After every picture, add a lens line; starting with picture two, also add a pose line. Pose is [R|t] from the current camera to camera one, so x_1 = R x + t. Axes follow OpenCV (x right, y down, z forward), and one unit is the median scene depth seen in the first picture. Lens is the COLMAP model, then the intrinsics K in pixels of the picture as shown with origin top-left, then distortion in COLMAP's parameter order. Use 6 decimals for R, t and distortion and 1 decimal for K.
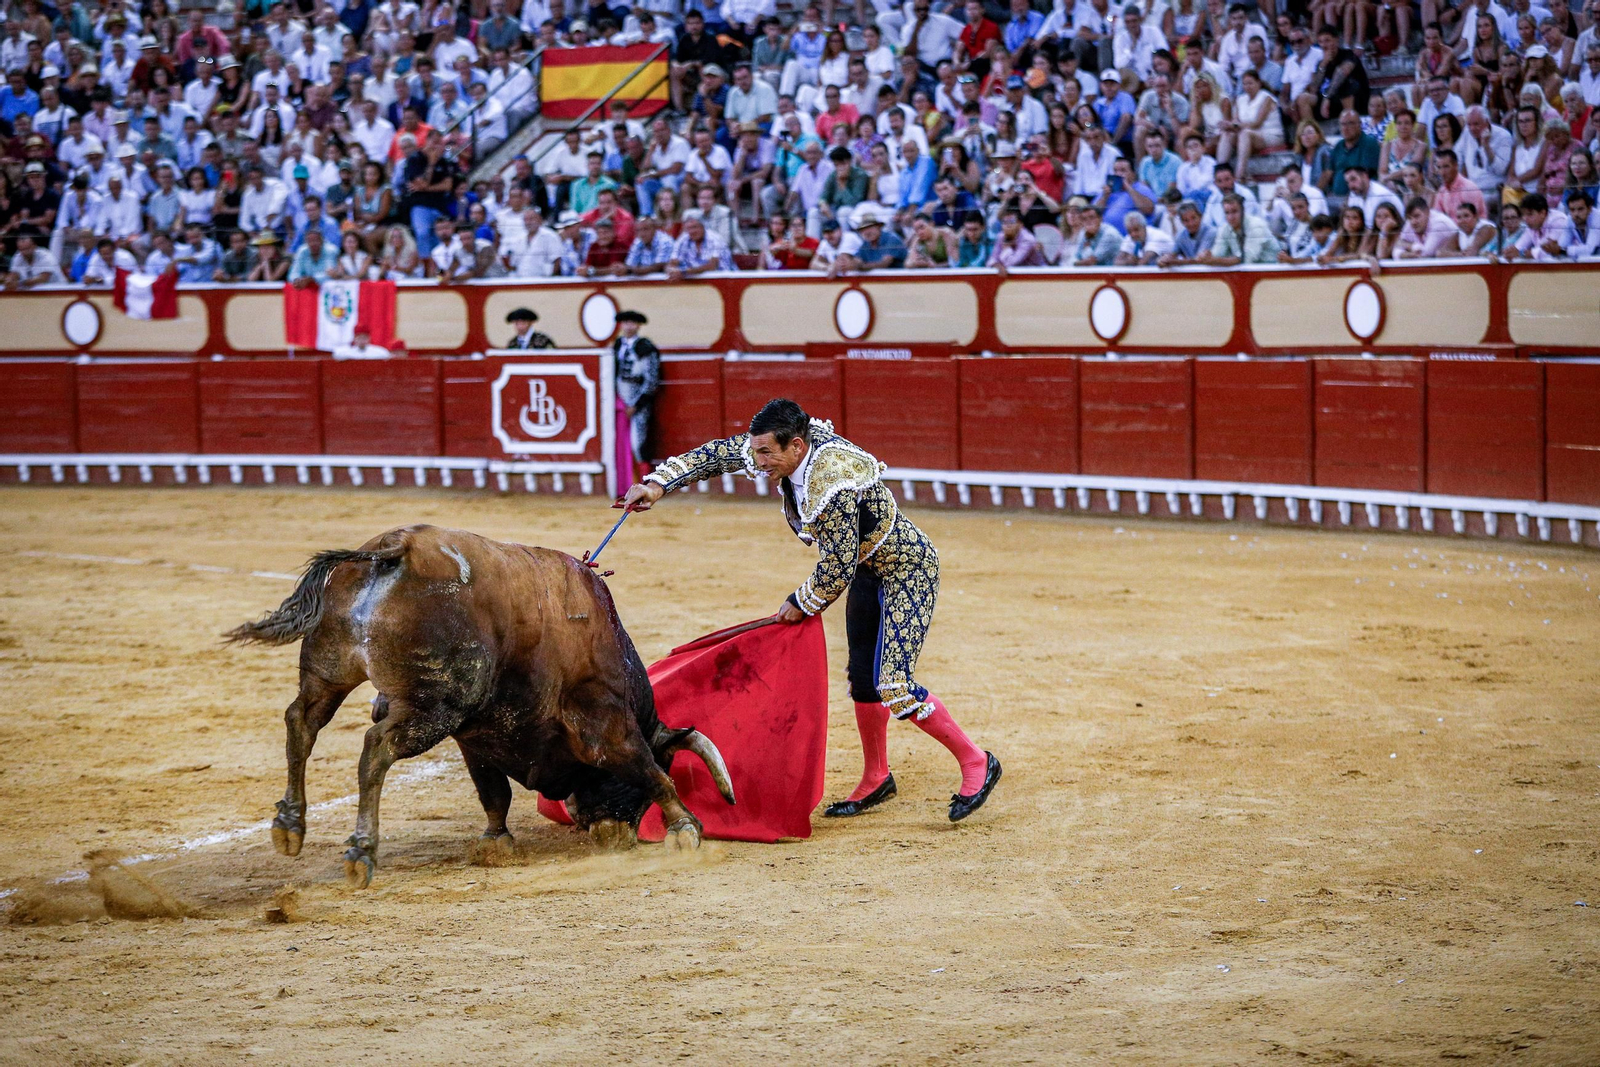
lens RADIAL K [[4720.8, 0, 800.0], [0, 4720.8, 533.5], [0, 0, 1]] dist [0.048401, -0.390084]
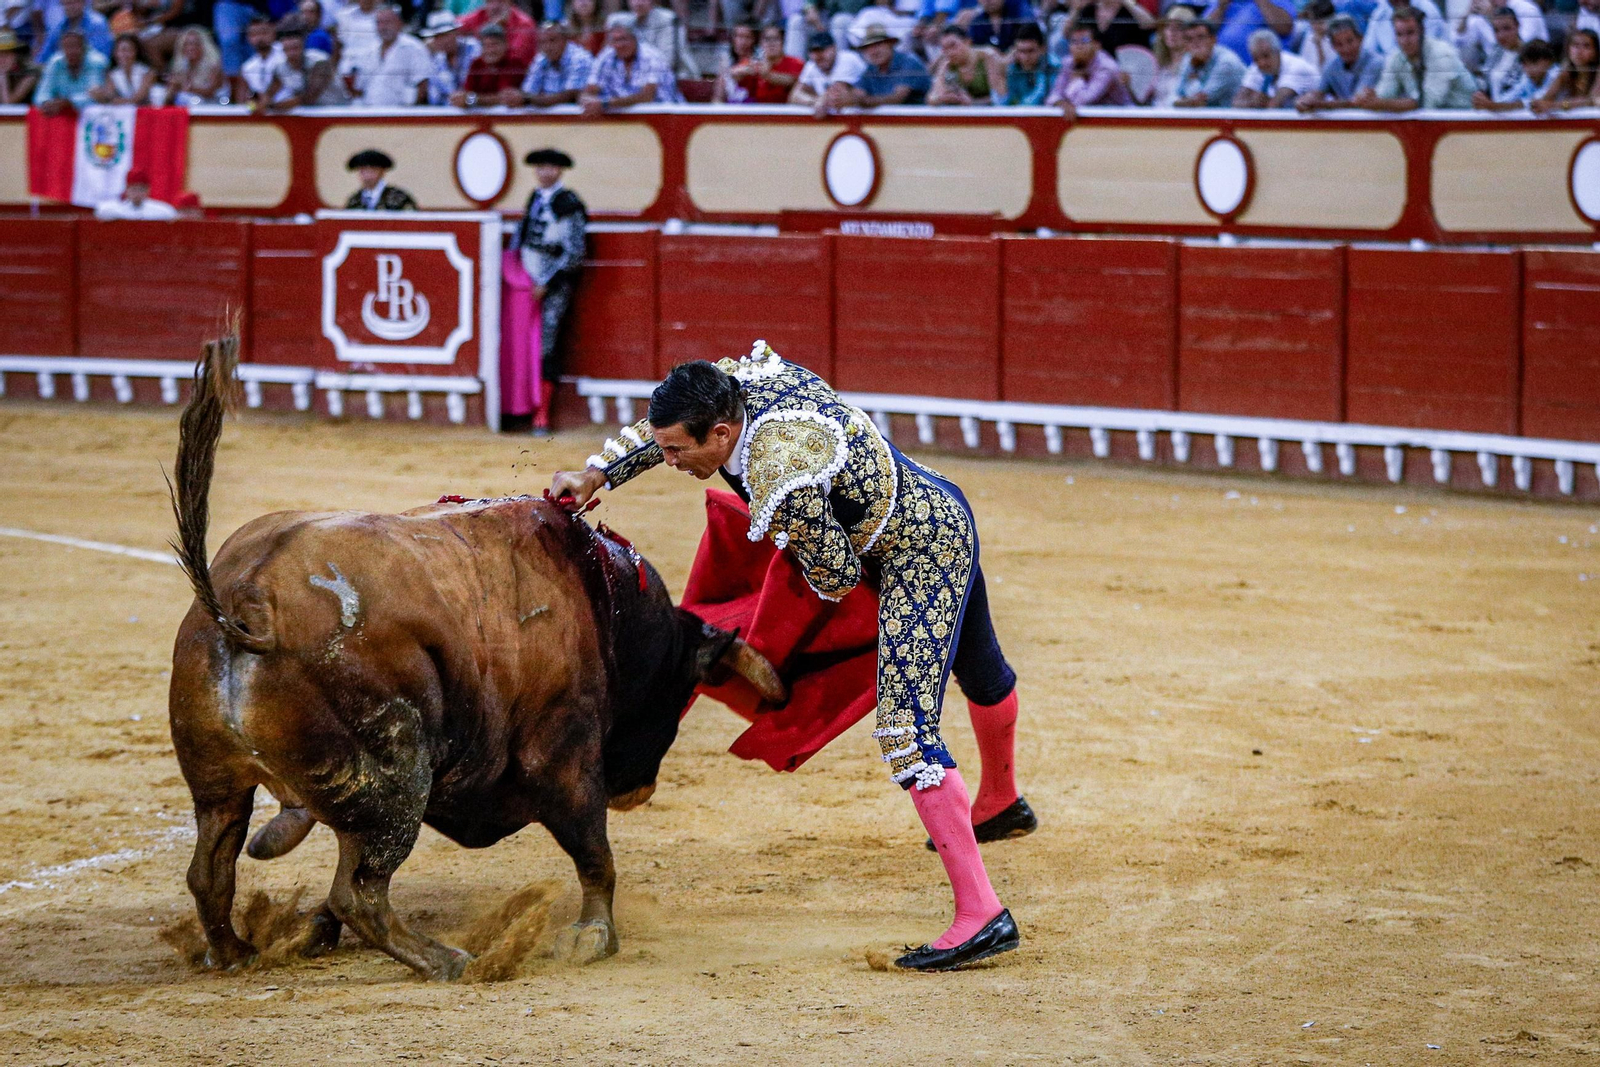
lens RADIAL K [[4720.8, 0, 800.0], [0, 4720.8, 533.5], [0, 0, 1]] dist [0.048401, -0.390084]
pose [[0.999731, 0.023115, 0.002076, 0.003749], [-0.023147, 0.999589, 0.016937, -0.005112], [-0.001684, -0.016980, 0.999854, 0.313579]]
